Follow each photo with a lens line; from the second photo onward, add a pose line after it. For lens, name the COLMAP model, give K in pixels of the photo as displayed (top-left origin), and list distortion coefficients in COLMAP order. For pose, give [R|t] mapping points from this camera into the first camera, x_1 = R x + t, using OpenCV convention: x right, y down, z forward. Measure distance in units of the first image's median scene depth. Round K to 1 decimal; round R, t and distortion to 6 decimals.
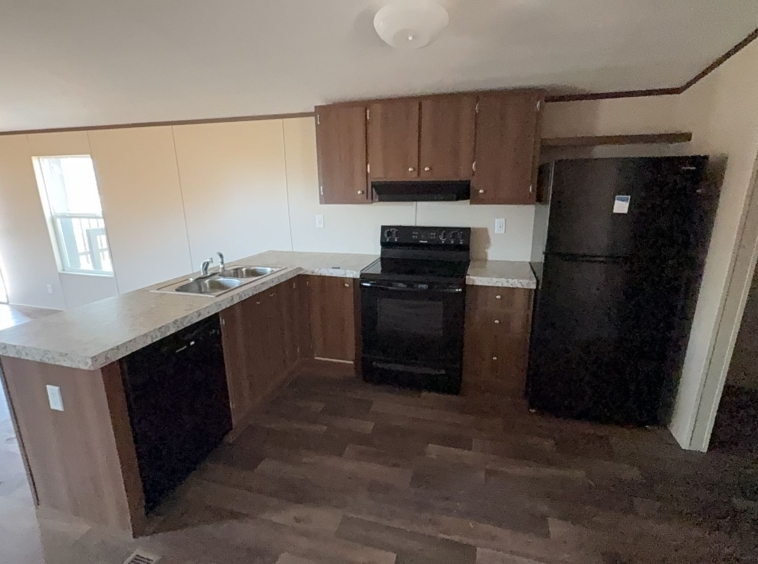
lens RADIAL K [[379.3, 0, 381.0], [0, 379.3, 285.7], [0, 0, 1]] dist [-0.001978, -0.001530]
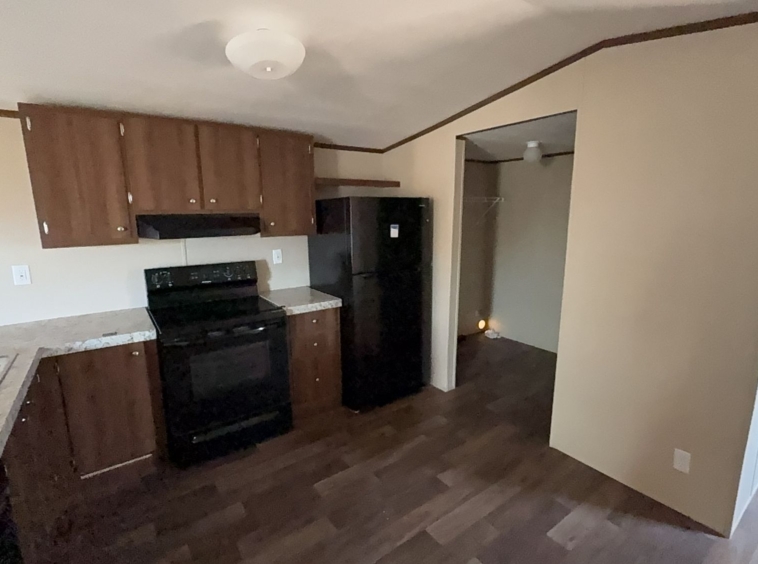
lens RADIAL K [[379.3, 0, 379.5], [0, 379.3, 284.7], [0, 0, 1]] dist [-0.001978, -0.001530]
pose [[0.614852, -0.145081, 0.775182, -0.358182], [0.208578, 0.977848, 0.017574, -0.046618], [-0.760560, 0.150881, 0.631493, 0.161049]]
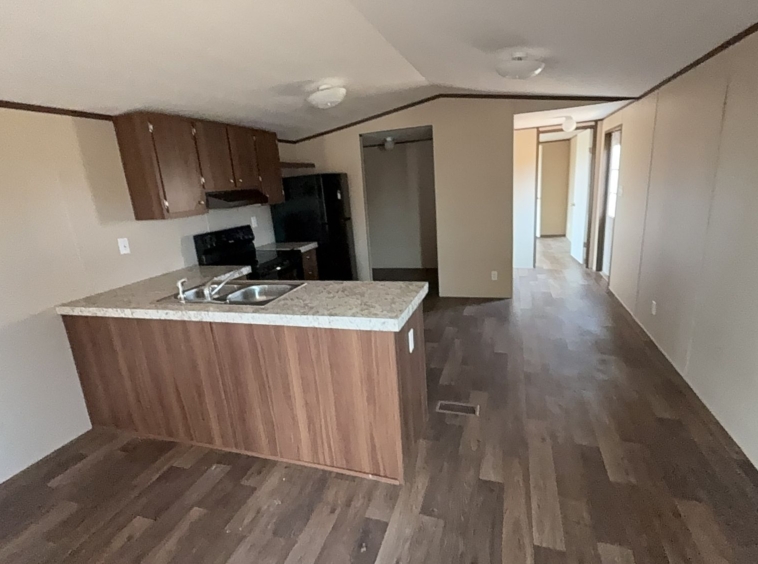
lens RADIAL K [[379.3, 0, 381.7], [0, 379.3, 282.4], [0, 0, 1]] dist [-0.001978, -0.001530]
pose [[0.036752, -0.250050, 0.967535, -1.176201], [0.333580, 0.915726, 0.223989, -0.120023], [-0.942005, 0.314518, 0.117066, 0.506876]]
